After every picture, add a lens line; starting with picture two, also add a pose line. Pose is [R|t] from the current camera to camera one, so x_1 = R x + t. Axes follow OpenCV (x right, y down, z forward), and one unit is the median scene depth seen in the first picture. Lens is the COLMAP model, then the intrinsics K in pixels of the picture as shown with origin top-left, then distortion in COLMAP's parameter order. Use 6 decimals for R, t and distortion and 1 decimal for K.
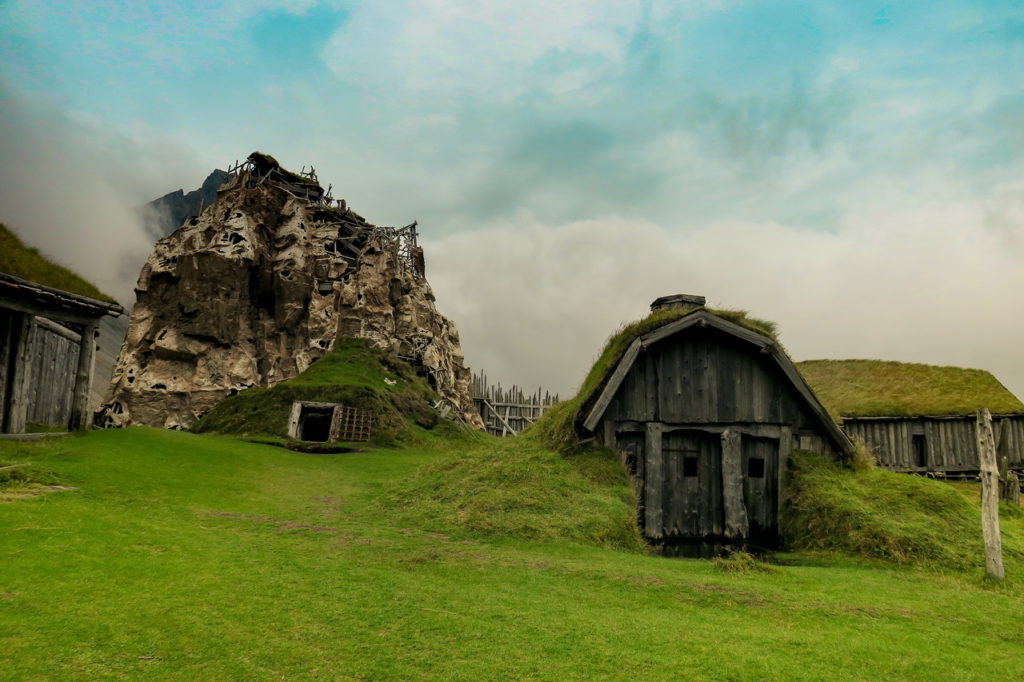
lens RADIAL K [[710.0, 0, 511.6], [0, 710.0, 342.7], [0, 0, 1]] dist [-0.011165, -0.002076]
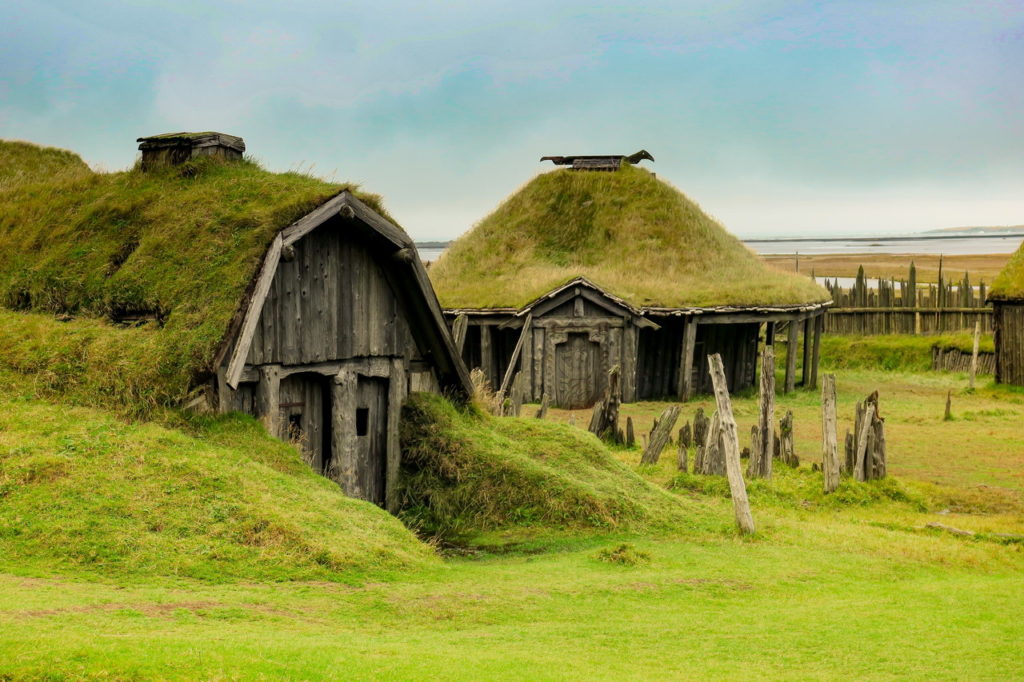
lens RADIAL K [[1839.4, 0, 512.0], [0, 1839.4, 340.2], [0, 0, 1]] dist [0.065925, 0.000000]
pose [[0.532386, -0.052055, 0.844899, -1.061272], [-0.117252, 0.983952, 0.134504, -0.153480], [-0.838342, -0.170674, 0.517739, -0.015973]]
